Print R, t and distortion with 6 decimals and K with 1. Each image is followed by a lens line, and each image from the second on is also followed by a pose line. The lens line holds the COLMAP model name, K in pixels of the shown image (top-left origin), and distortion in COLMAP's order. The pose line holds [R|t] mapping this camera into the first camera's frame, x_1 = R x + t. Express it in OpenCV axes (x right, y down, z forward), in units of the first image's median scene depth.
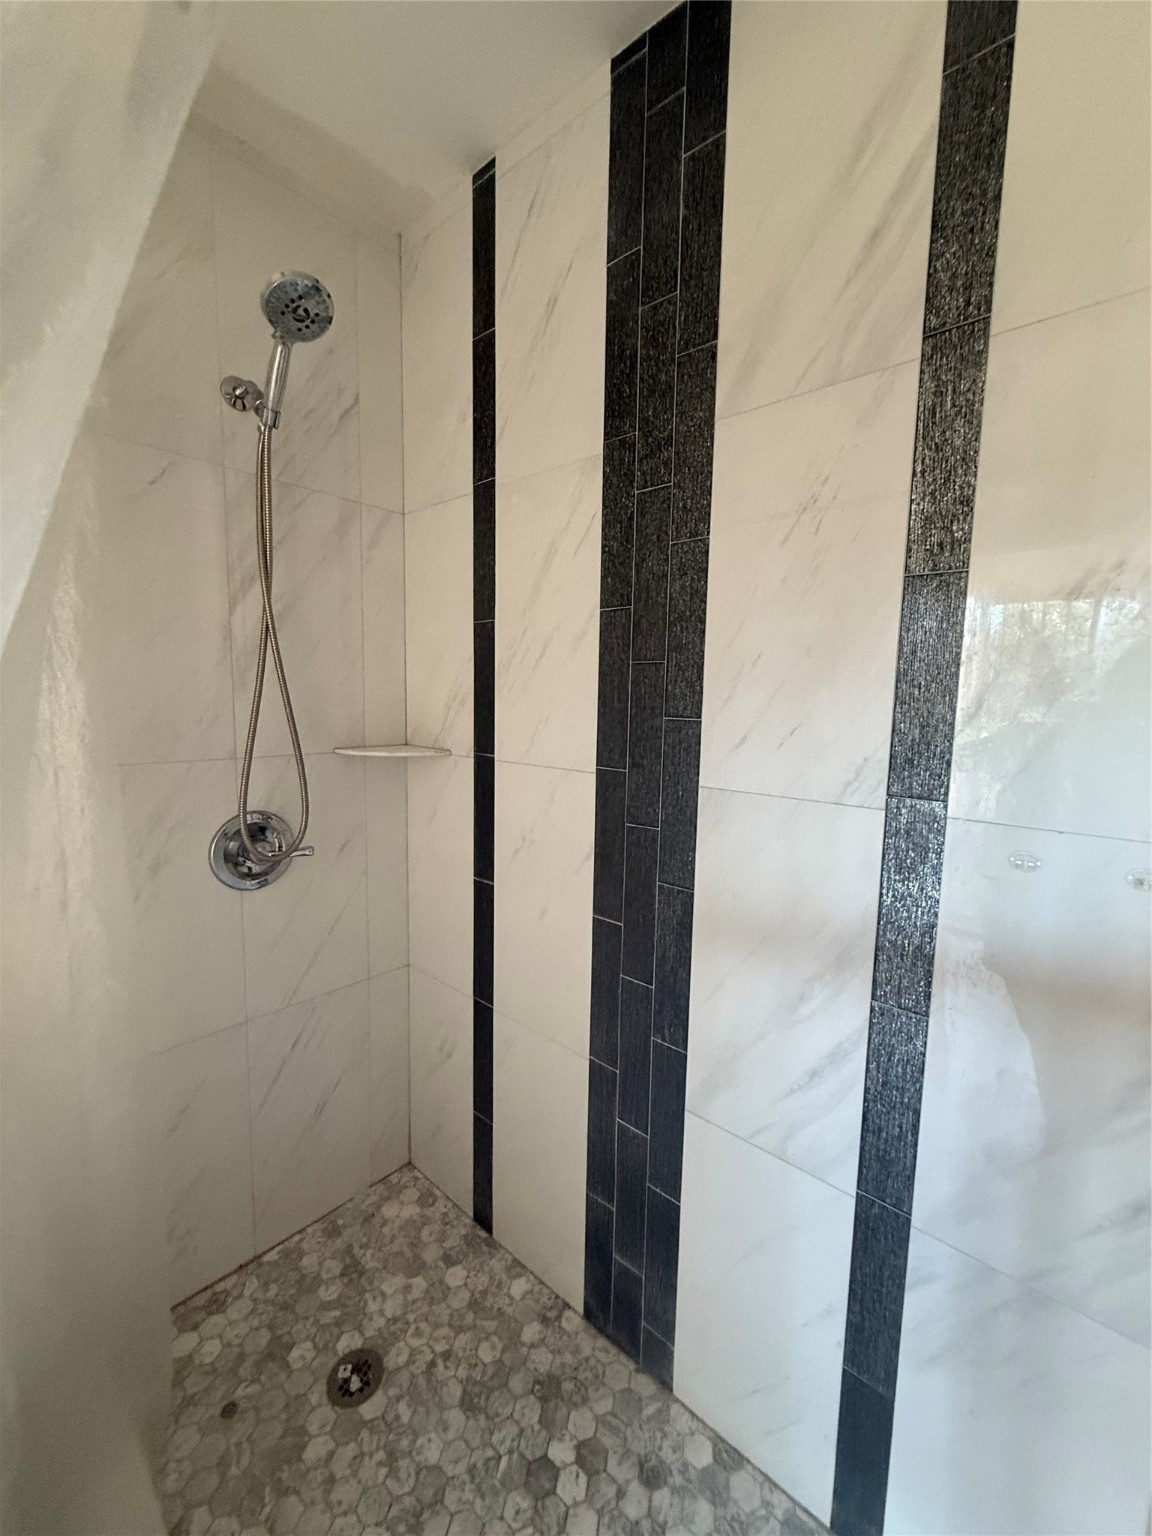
lens RADIAL K [[613.1, 0, 575.0], [0, 613.1, 768.0], [0, 0, 1]] dist [0.002893, 0.000228]
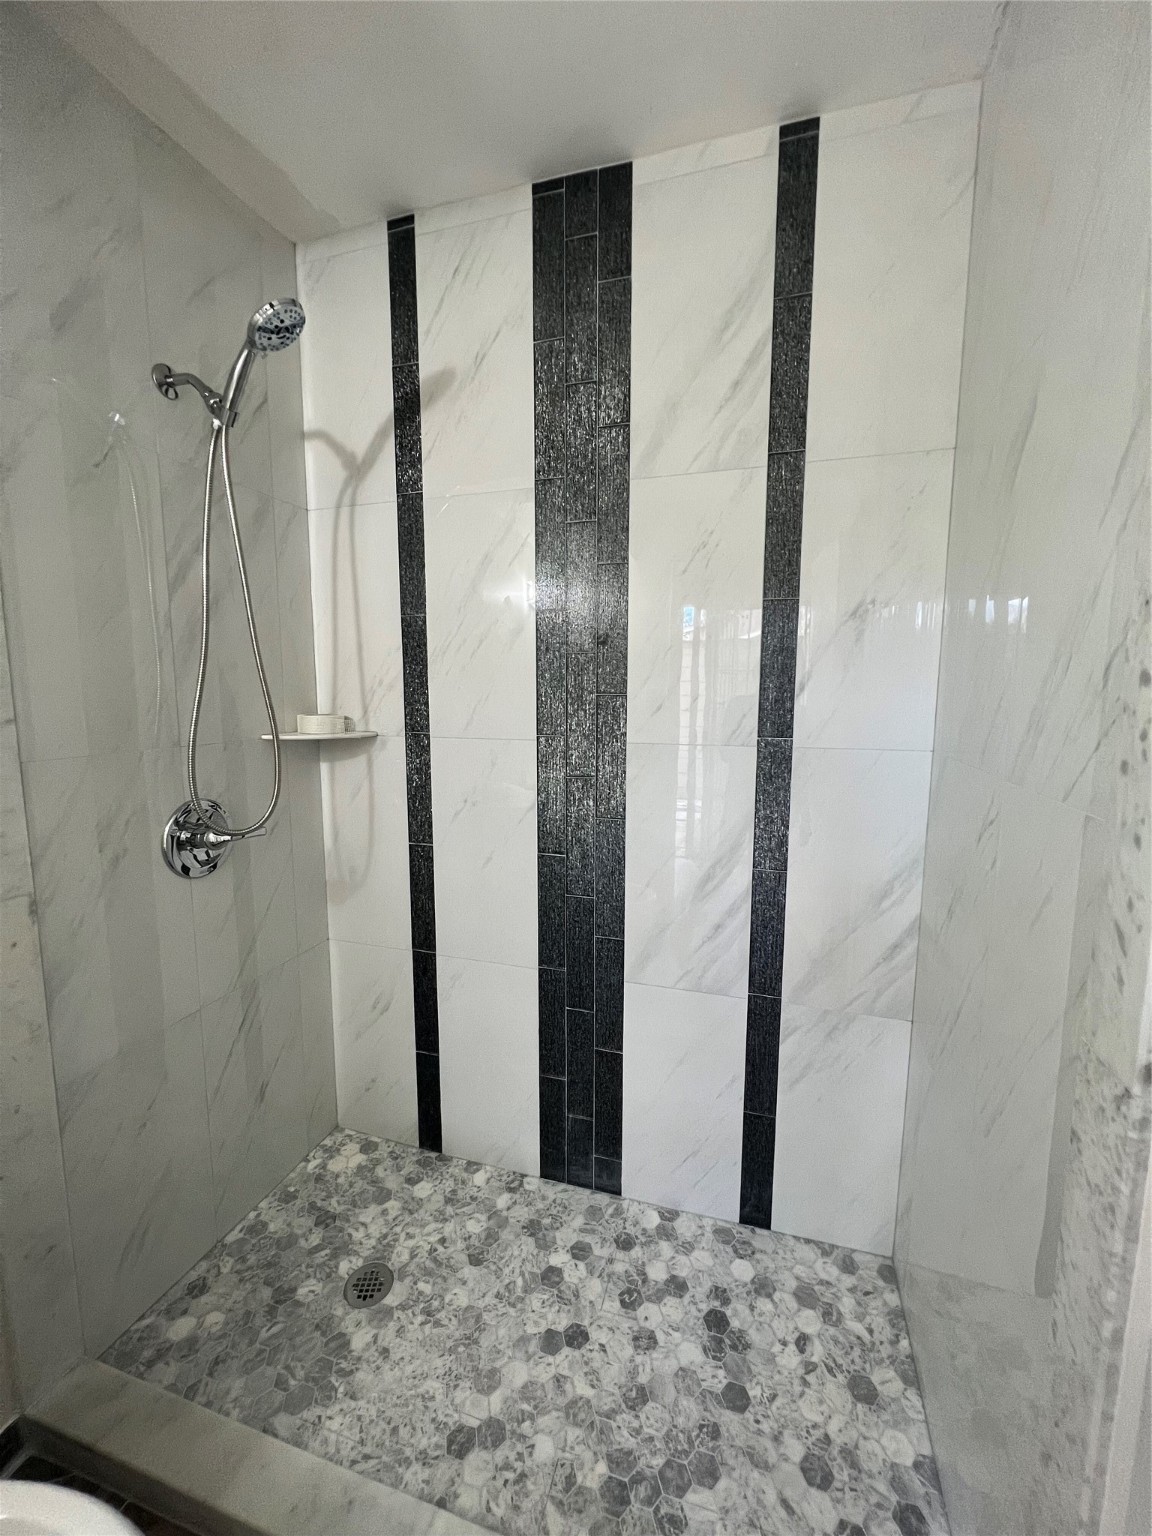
lens RADIAL K [[610.9, 0, 576.8], [0, 610.9, 764.6], [0, 0, 1]] dist [0.003686, 0.000912]
pose [[0.914876, -0.069582, 0.397693, -0.376420], [0.063541, 0.997576, 0.028368, 0.027218], [-0.398703, -0.000684, 0.917080, -0.180450]]
